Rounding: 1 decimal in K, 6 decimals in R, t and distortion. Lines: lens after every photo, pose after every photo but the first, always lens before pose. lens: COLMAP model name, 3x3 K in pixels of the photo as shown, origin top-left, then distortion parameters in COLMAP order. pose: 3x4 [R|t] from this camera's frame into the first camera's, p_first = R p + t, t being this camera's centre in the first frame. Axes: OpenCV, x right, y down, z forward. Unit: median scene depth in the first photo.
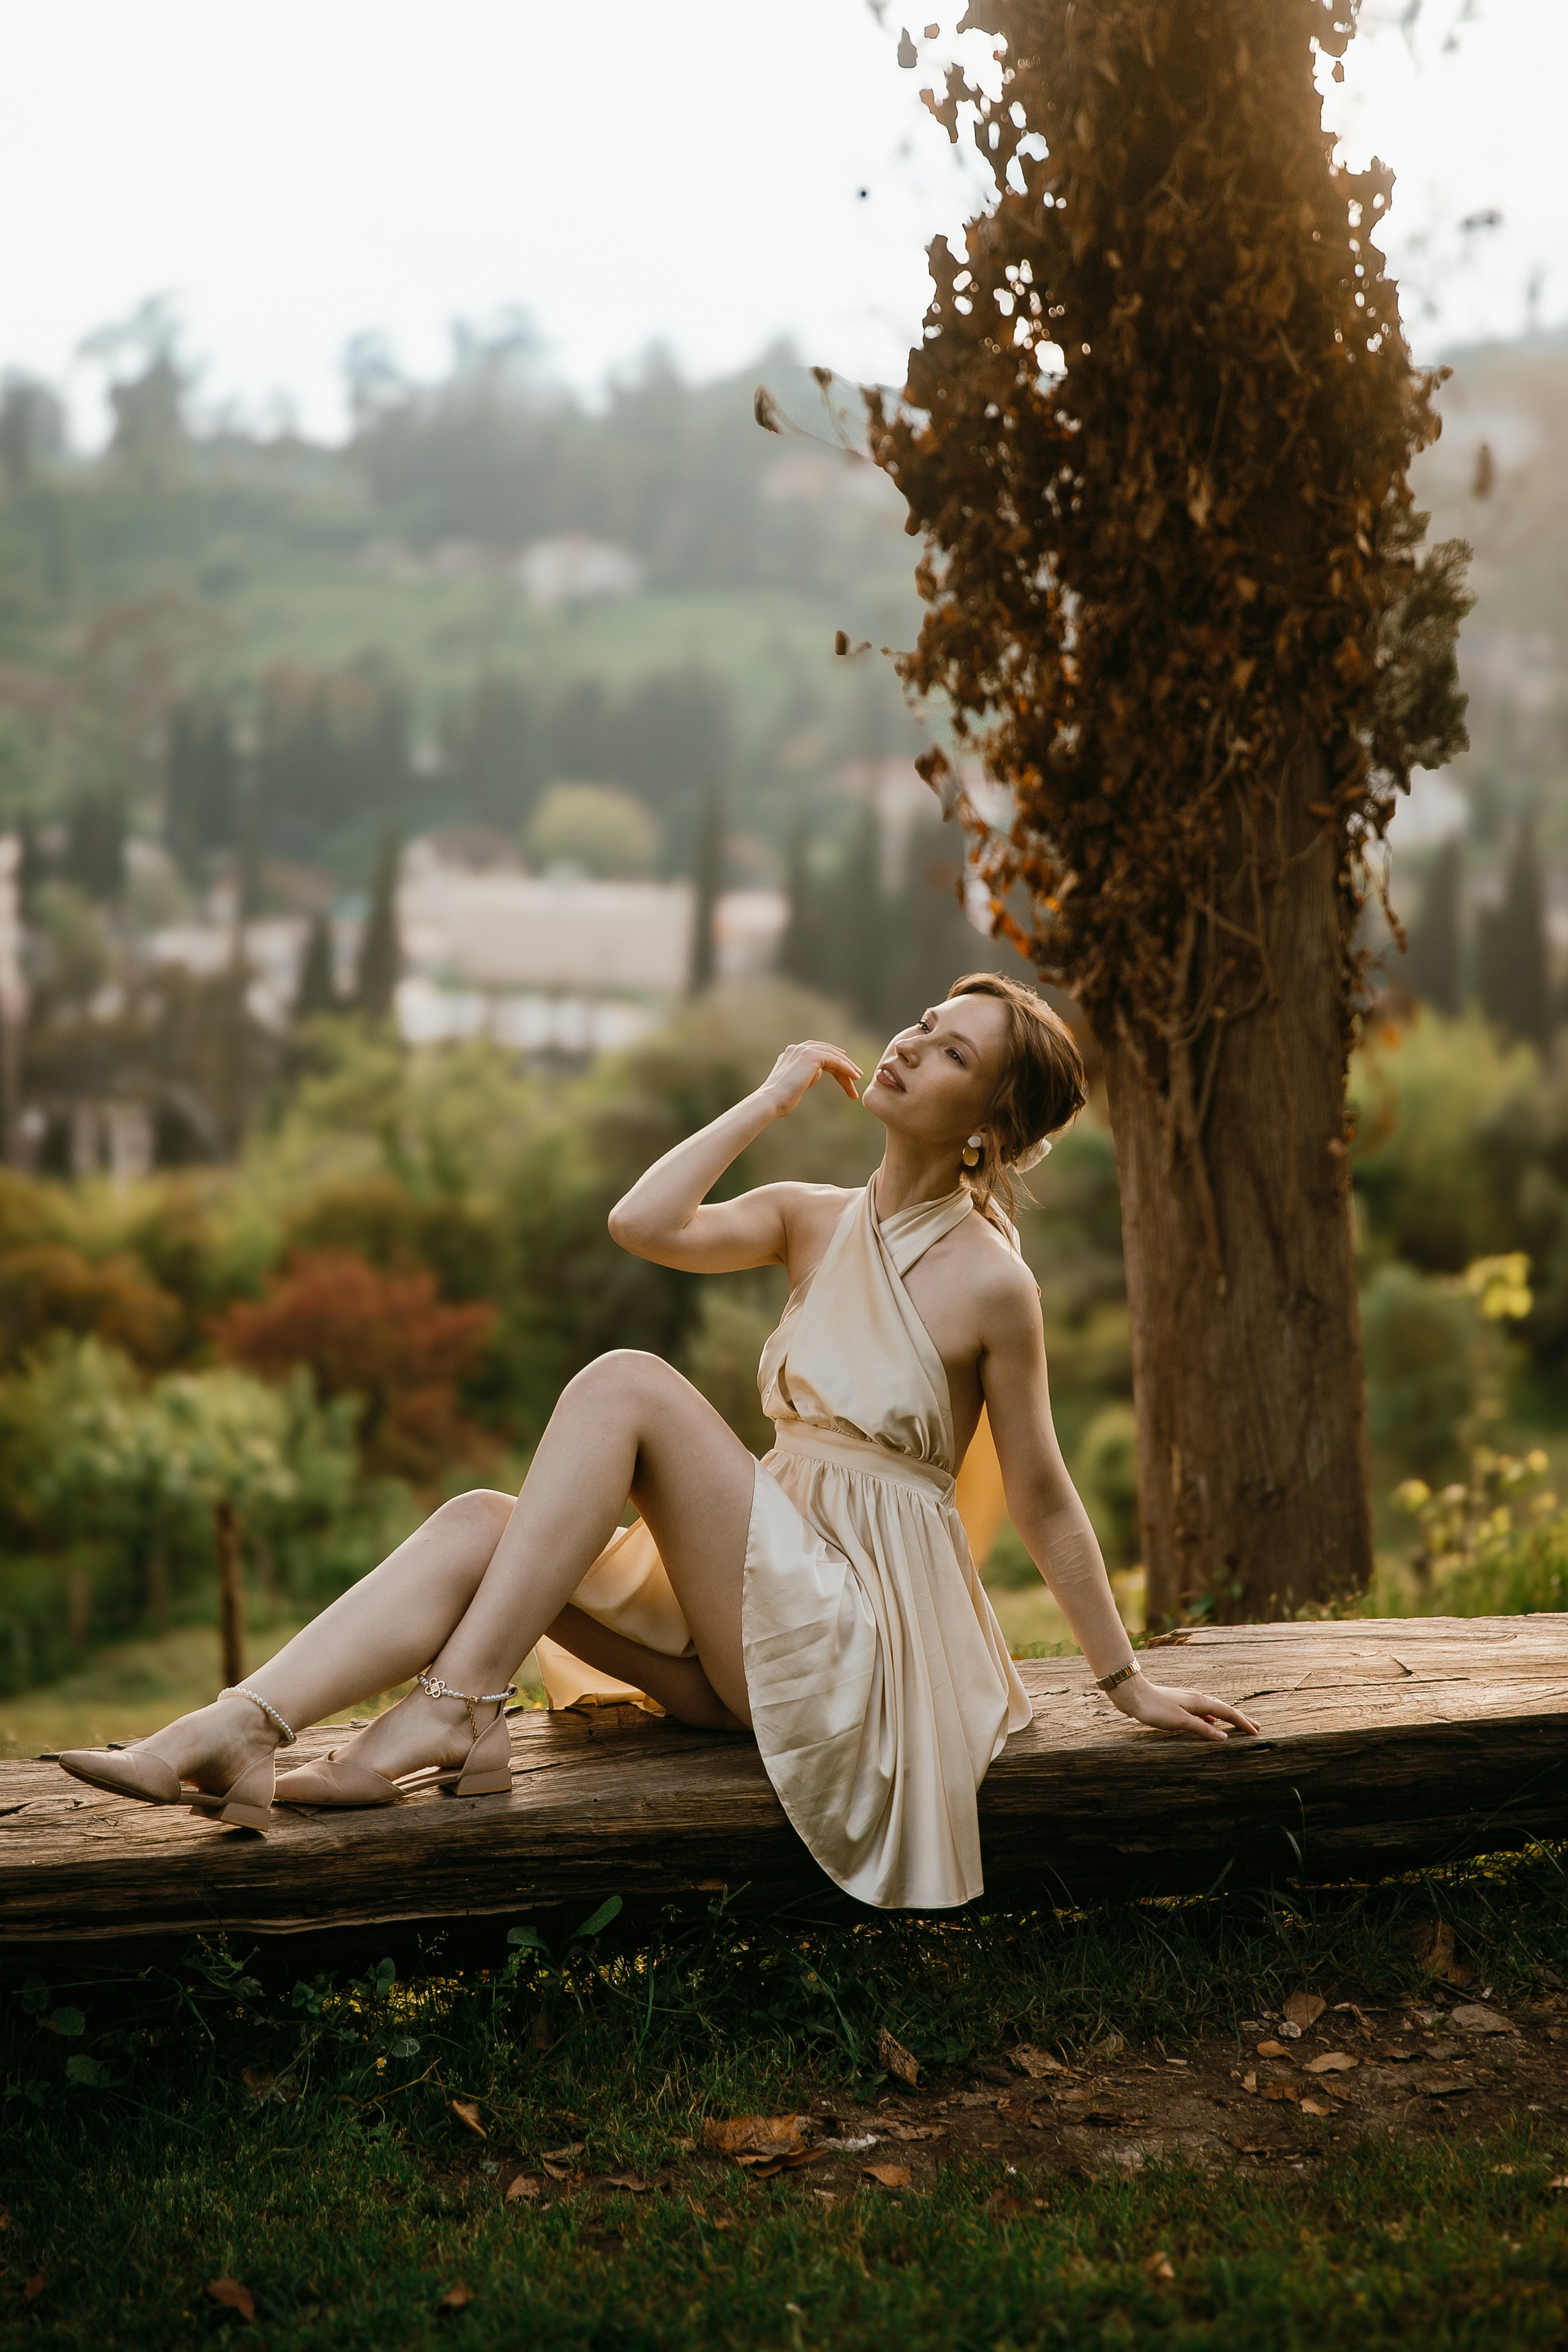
lens RADIAL K [[4670.0, 0, 783.8], [0, 4670.0, 1176.6], [0, 0, 1]] dist [-0.001117, 0.000000]
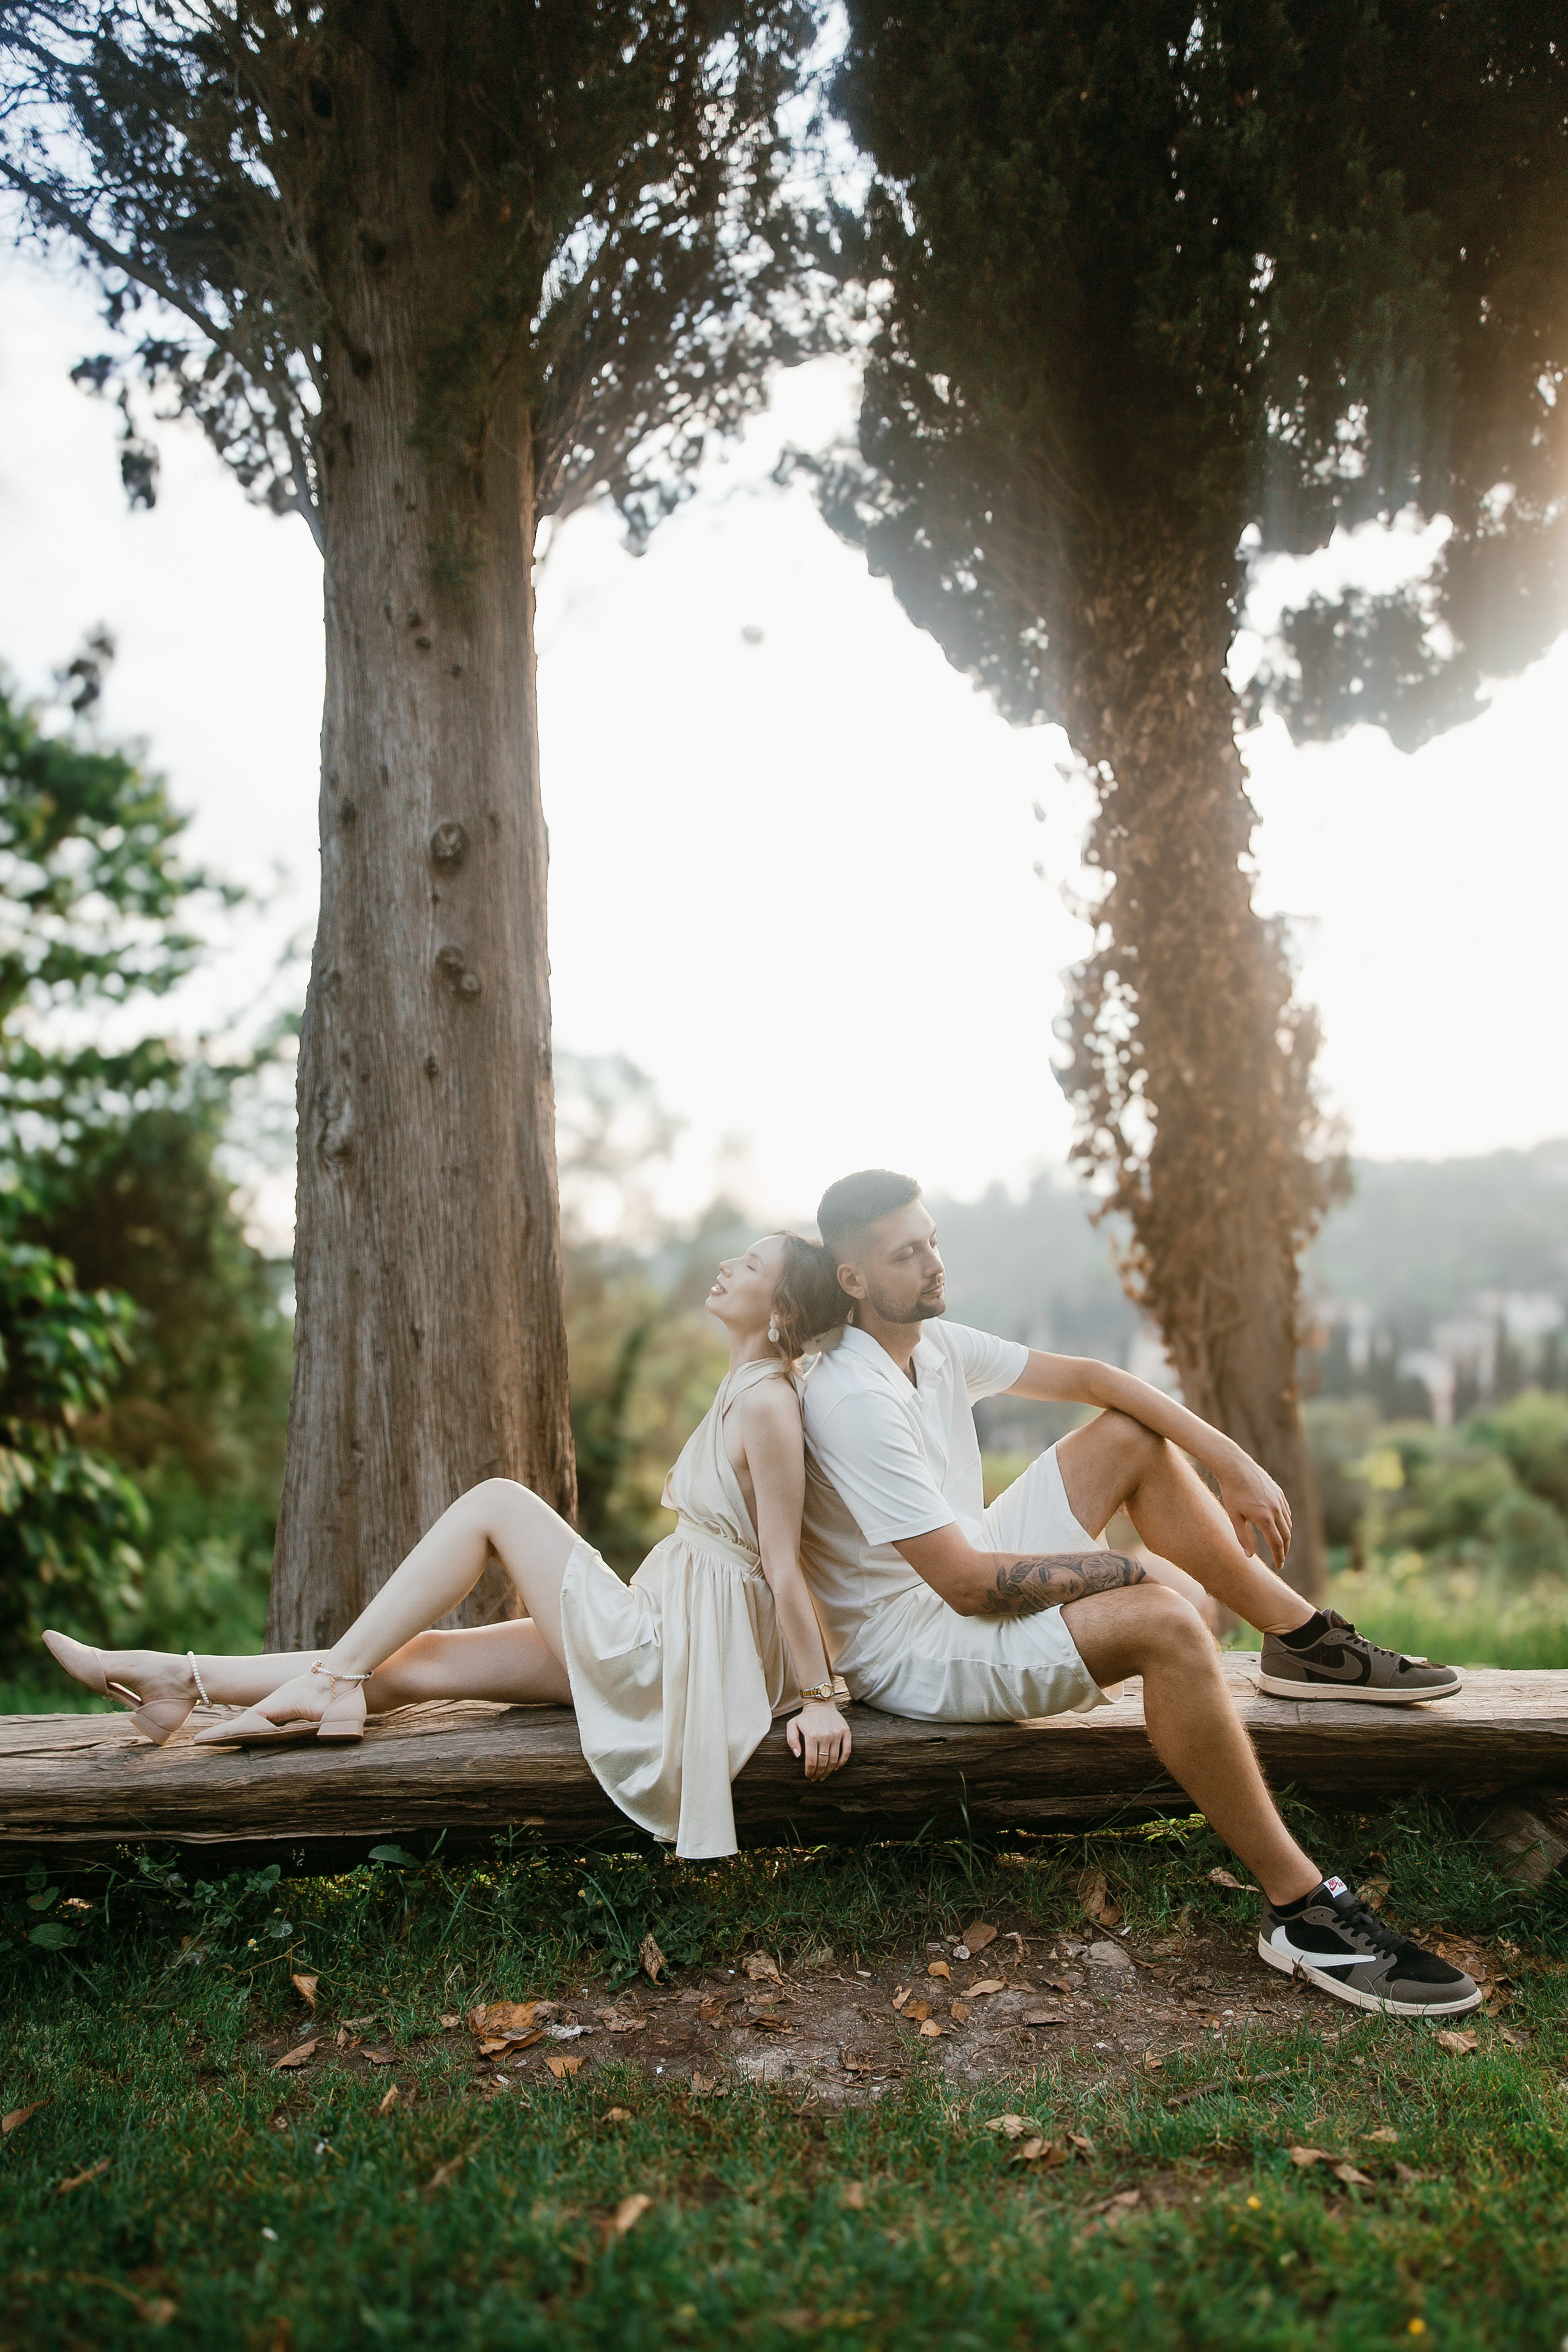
lens RADIAL K [[1606.0, 0, 786.3], [0, 1606.0, 1174.5], [0, 0, 1]] dist [0.010262, 0.001235]
pose [[0.951441, -0.051204, -0.303544, 0.220084], [-0.003292, 0.984320, -0.176363, 0.038432], [0.307815, 0.168799, 0.936353, 0.497106]]
